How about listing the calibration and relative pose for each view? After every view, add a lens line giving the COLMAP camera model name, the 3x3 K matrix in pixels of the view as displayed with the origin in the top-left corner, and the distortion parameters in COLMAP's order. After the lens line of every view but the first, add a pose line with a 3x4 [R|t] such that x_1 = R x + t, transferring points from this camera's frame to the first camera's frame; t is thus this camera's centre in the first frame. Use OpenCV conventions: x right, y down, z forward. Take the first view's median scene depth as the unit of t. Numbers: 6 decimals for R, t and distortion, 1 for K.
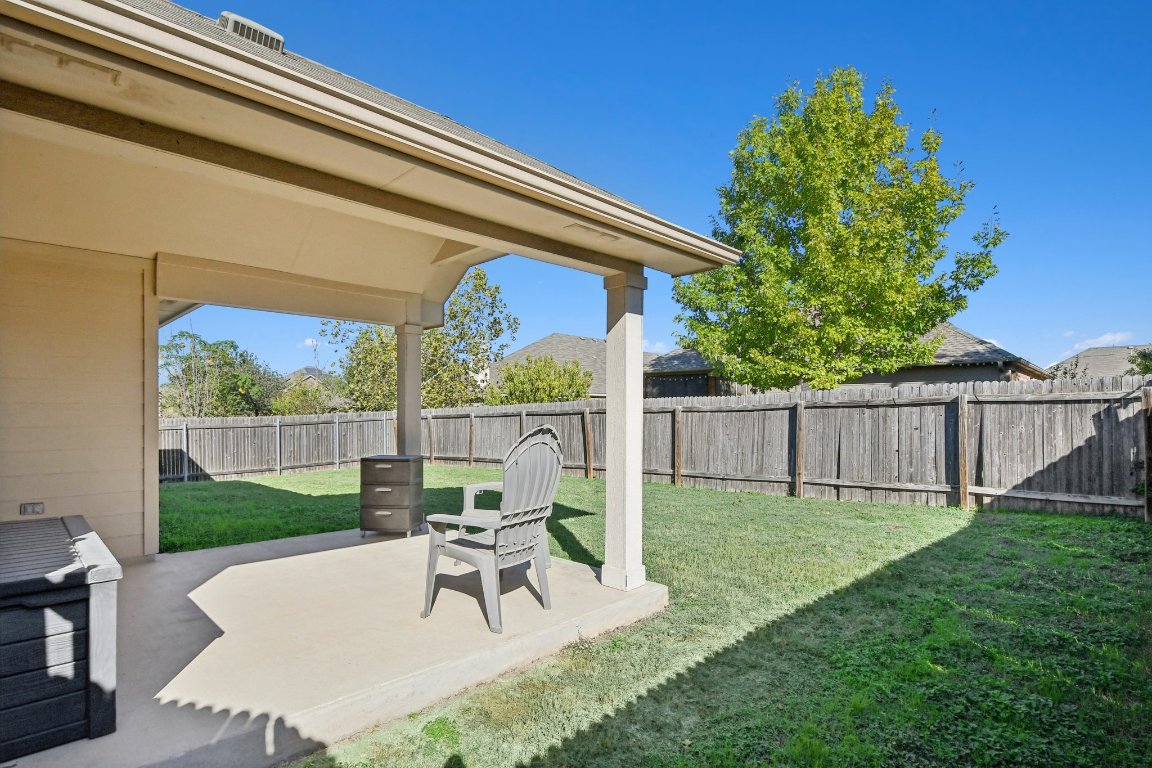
lens RADIAL K [[563.8, 0, 576.1], [0, 563.8, 414.2], [0, 0, 1]] dist [-0.004259, -0.000207]
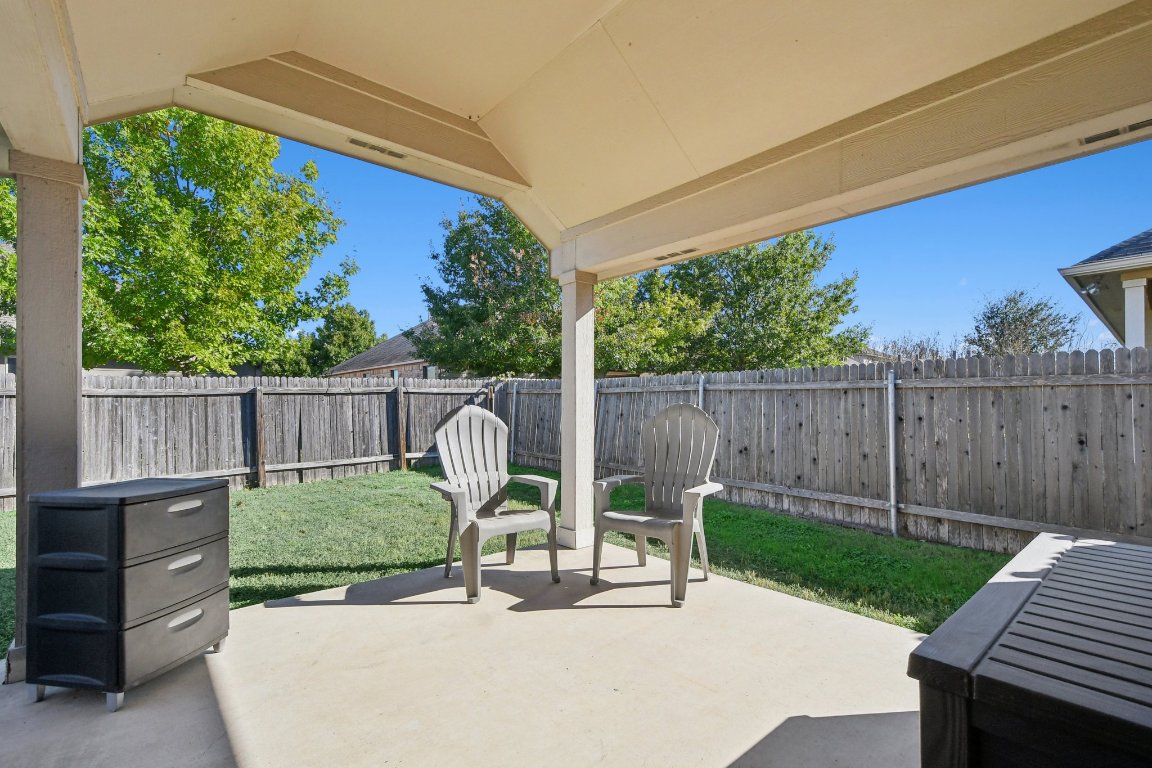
lens RADIAL K [[512.7, 0, 578.7], [0, 512.7, 401.8], [0, 0, 1]] dist [0.001057, -0.002468]
pose [[0.069385, 0.006921, 0.997566, -0.486666], [0.001080, 0.999975, -0.007013, 0.009290], [-0.997589, 0.001564, 0.069376, 0.446355]]
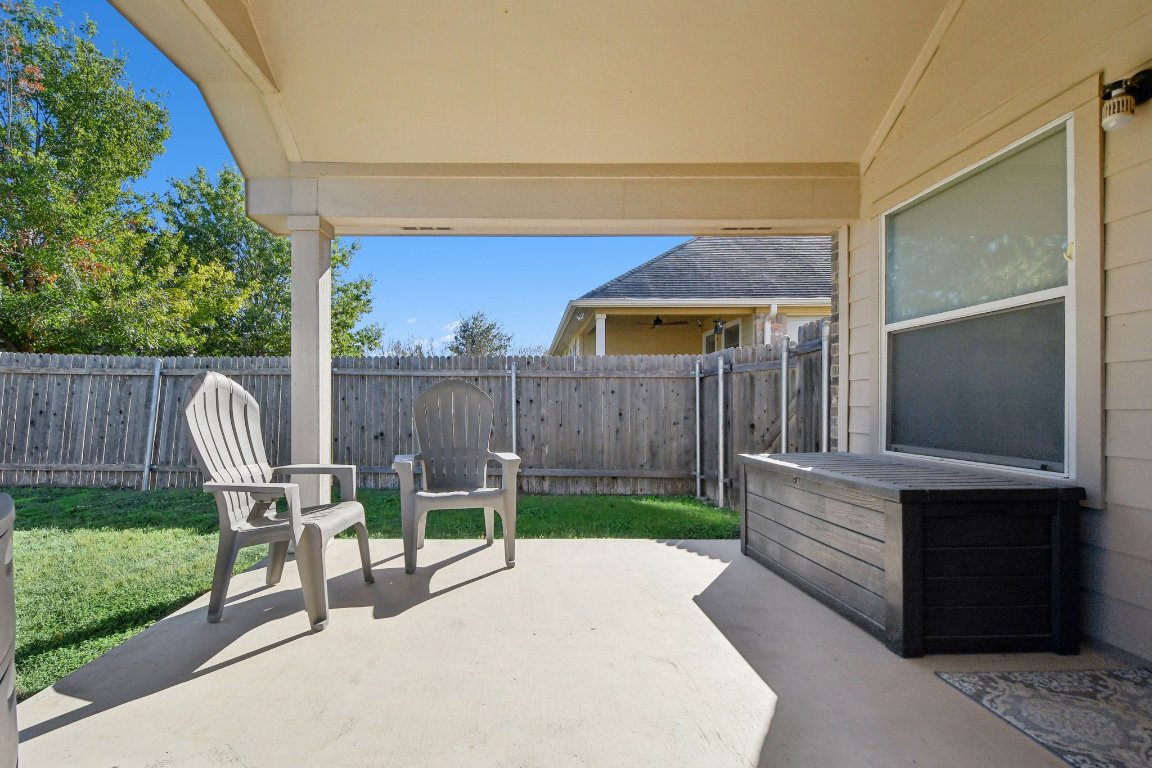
lens RADIAL K [[512.7, 0, 546.5], [0, 512.7, 401.0], [0, 0, 1]] dist [0.001057, -0.002468]
pose [[-0.709210, 0.000161, 0.704997, -0.264042], [0.002031, 0.999996, 0.001815, 0.058627], [-0.704994, 0.002719, -0.709208, 1.037039]]
